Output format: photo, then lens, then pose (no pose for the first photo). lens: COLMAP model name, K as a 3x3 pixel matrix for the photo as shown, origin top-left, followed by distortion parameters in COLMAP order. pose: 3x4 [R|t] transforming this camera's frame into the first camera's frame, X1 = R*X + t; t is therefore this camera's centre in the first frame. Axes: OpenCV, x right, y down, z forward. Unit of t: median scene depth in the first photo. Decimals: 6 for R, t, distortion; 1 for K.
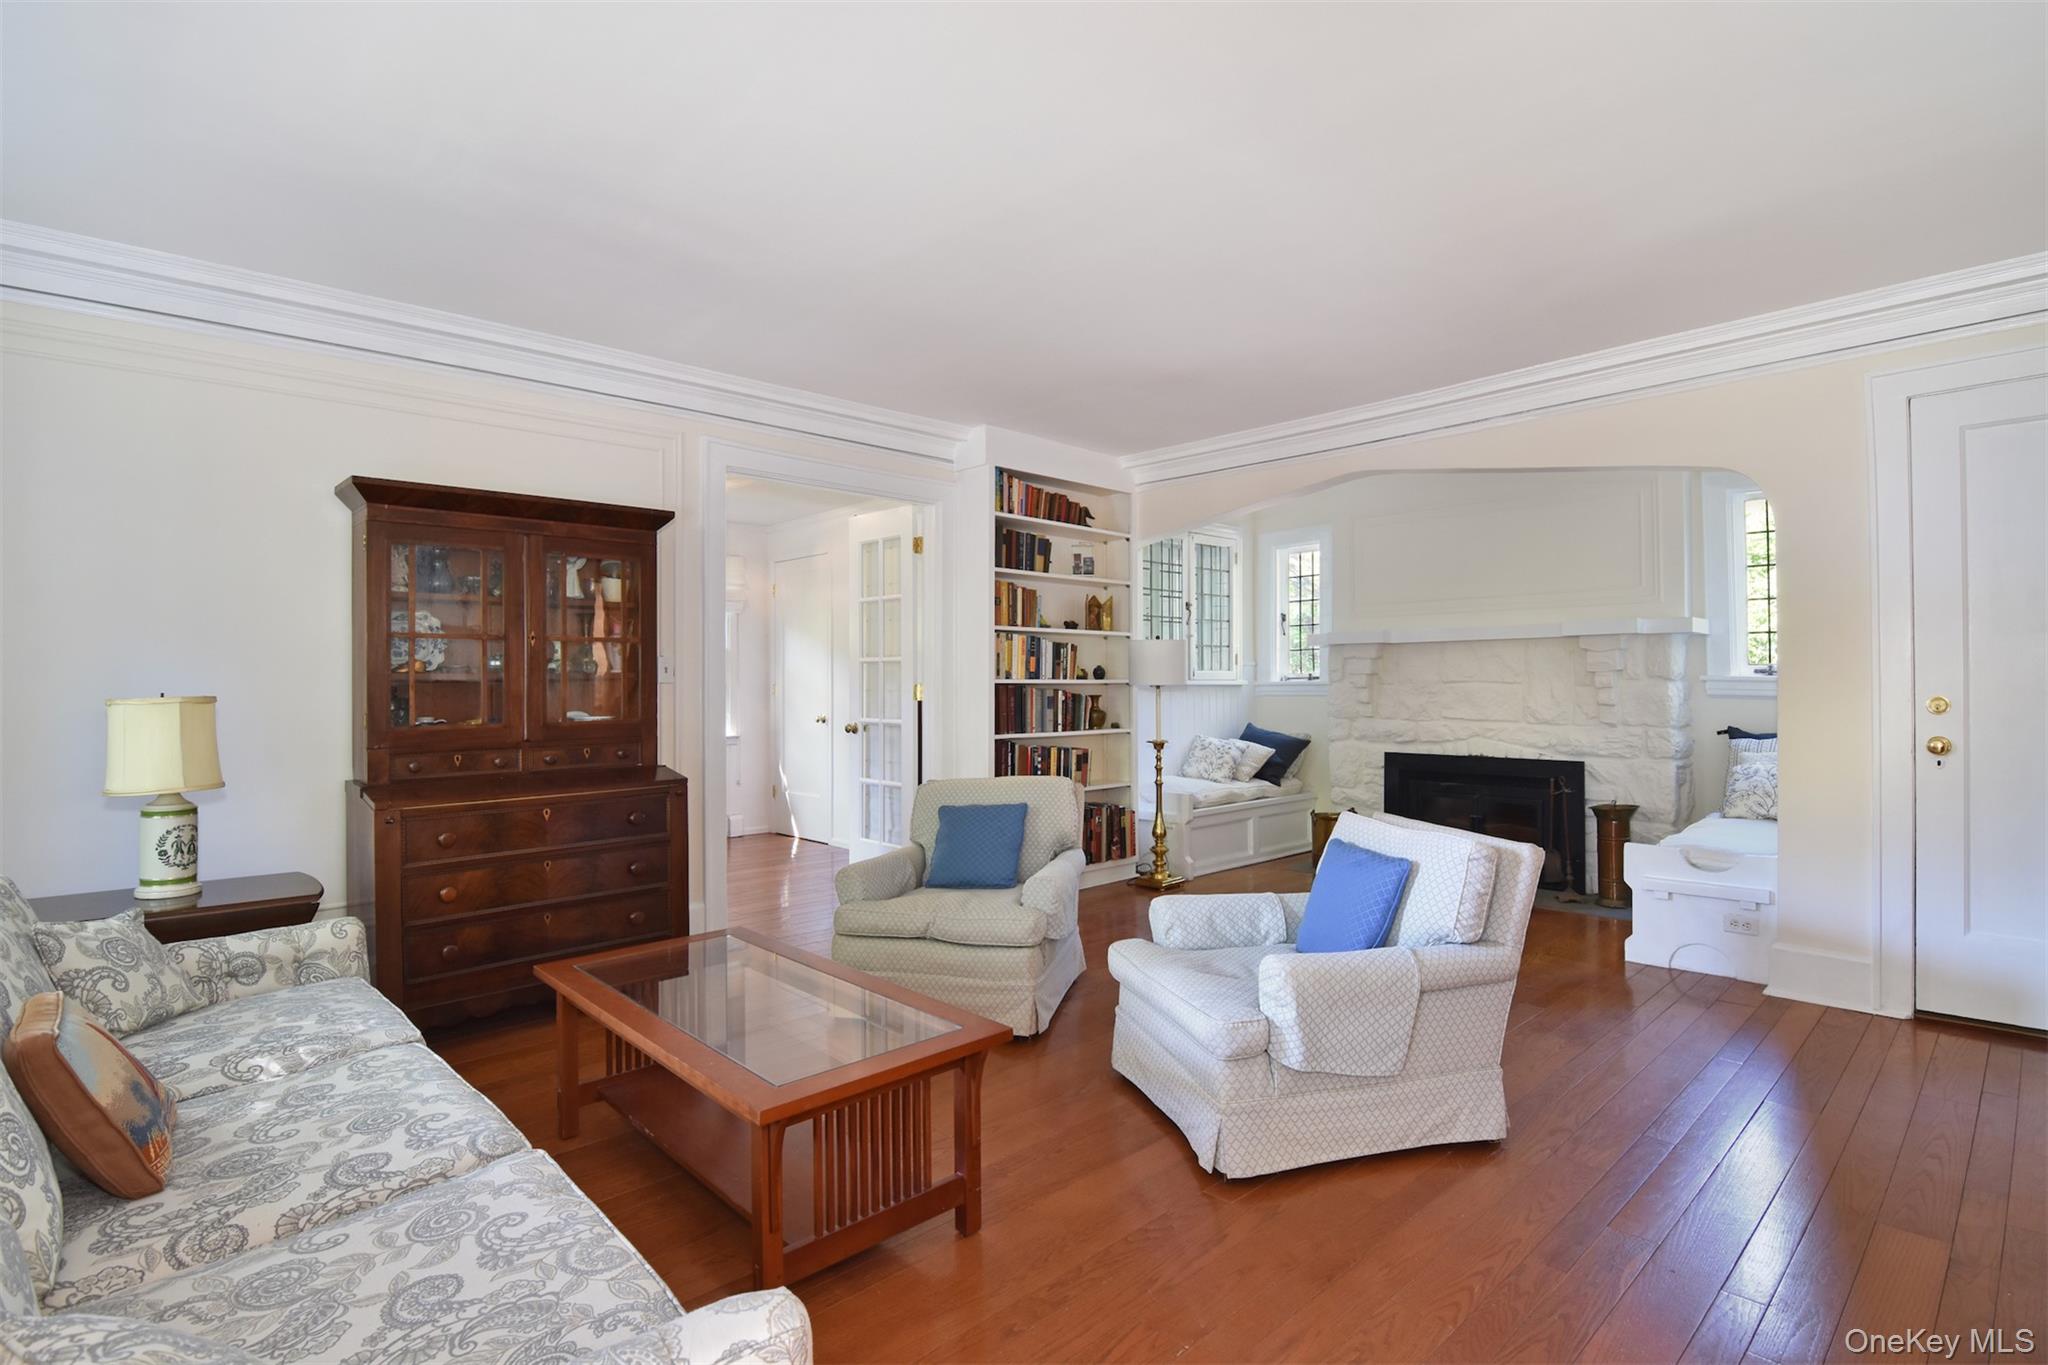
lens RADIAL K [[1017.6, 0, 1022.9], [0, 1017.6, 689.8], [0, 0, 1]] dist [-0.014408, -0.002544]
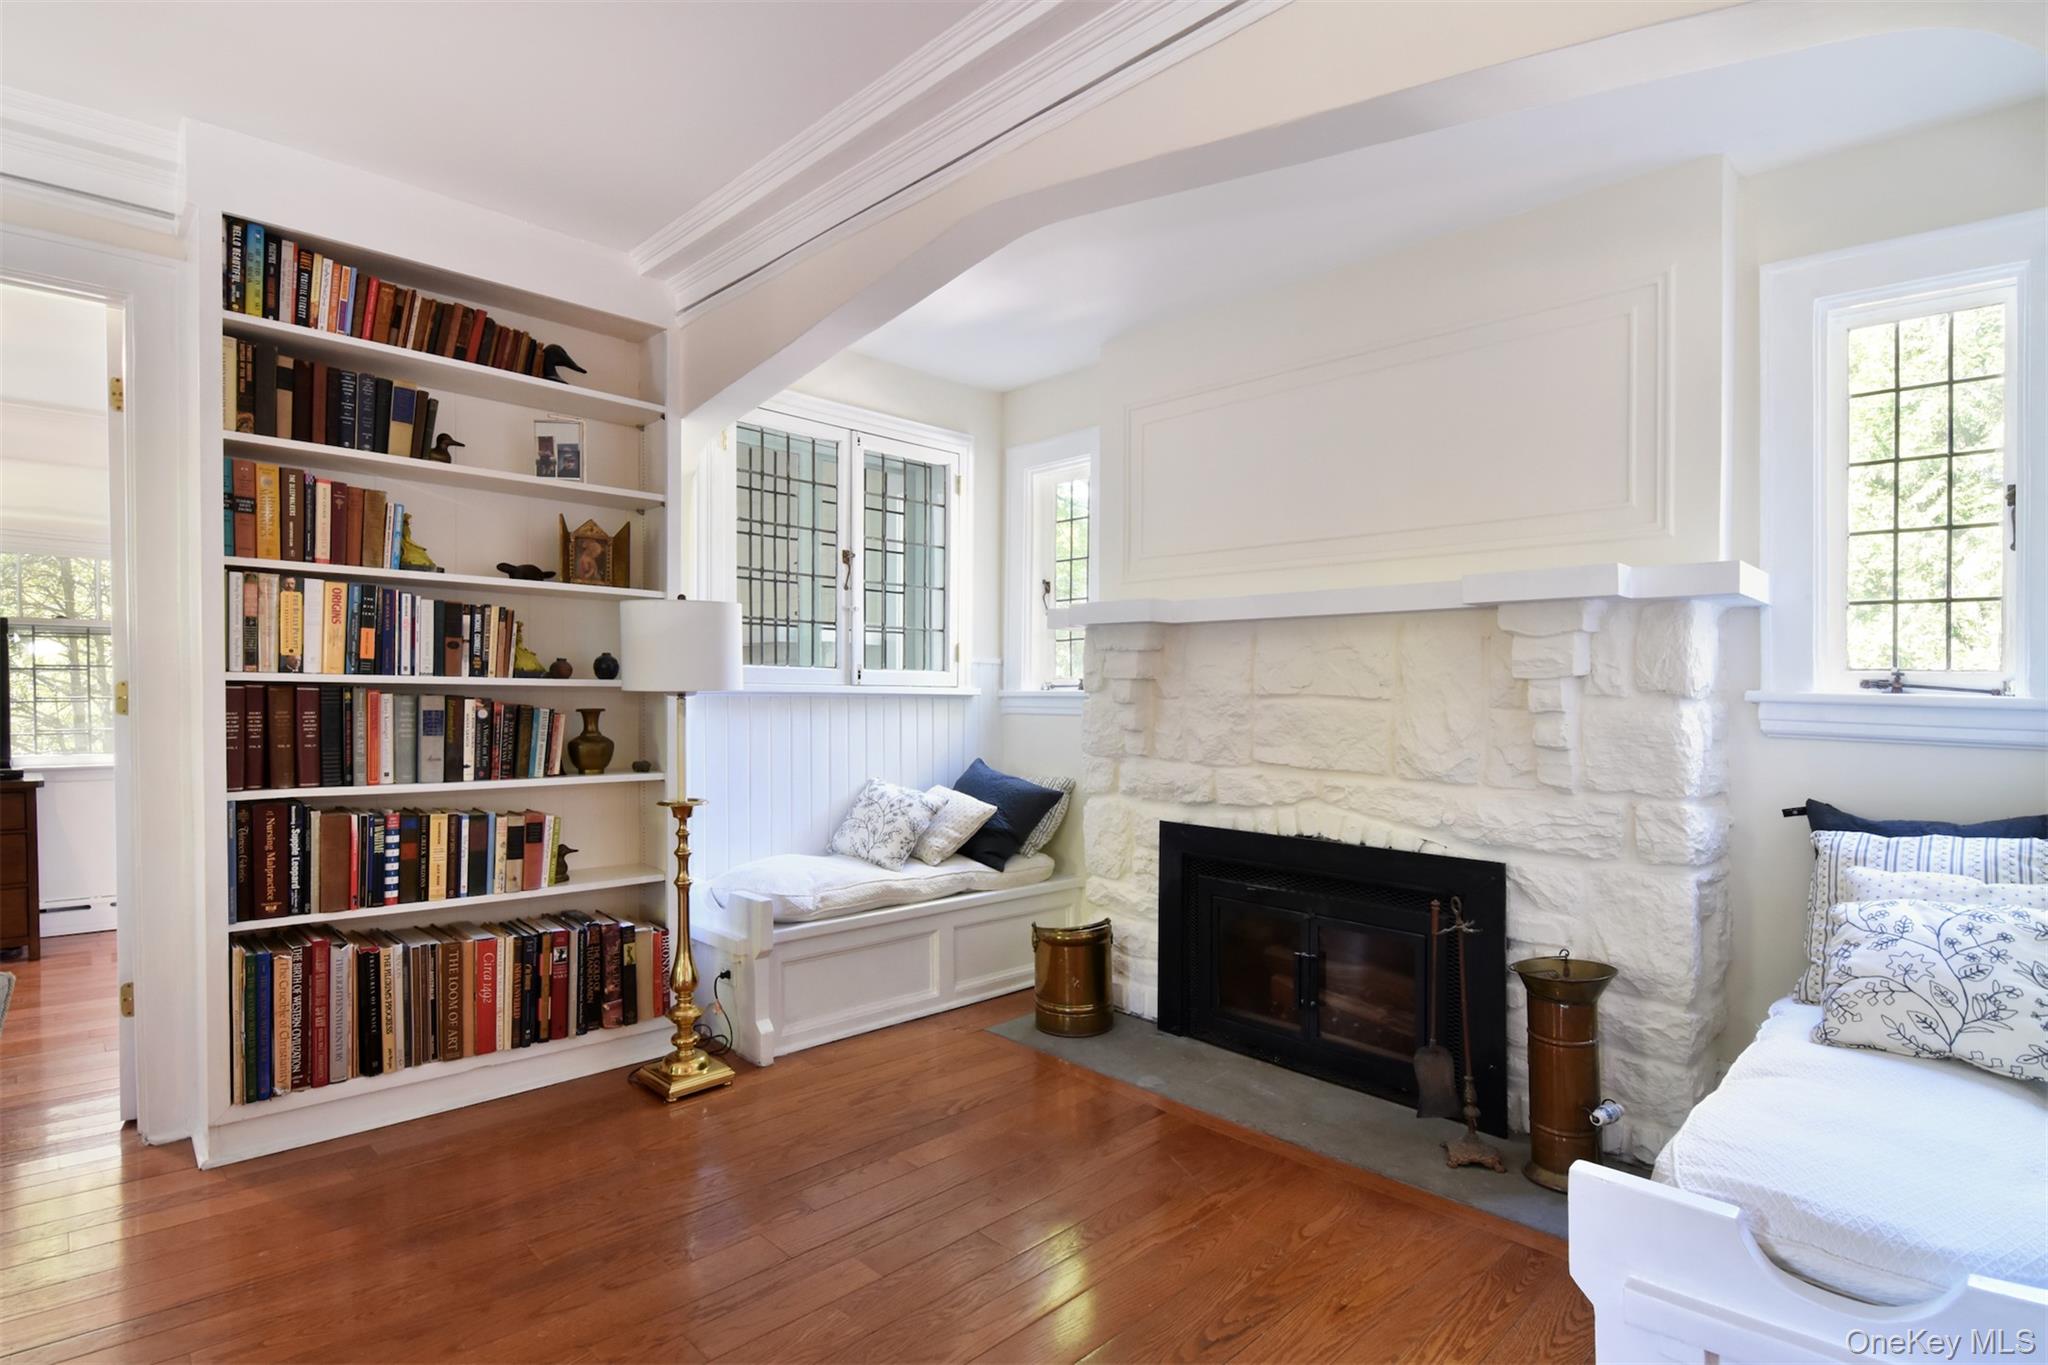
lens RADIAL K [[1017.6, 0, 1021.2], [0, 1017.6, 679.4], [0, 0, 1]] dist [-0.014408, -0.002544]
pose [[0.999761, 0.017855, 0.012603, 0.306572], [-0.017605, 0.999652, -0.019640, -0.003911], [-0.012950, 0.019413, 0.999728, 0.503339]]
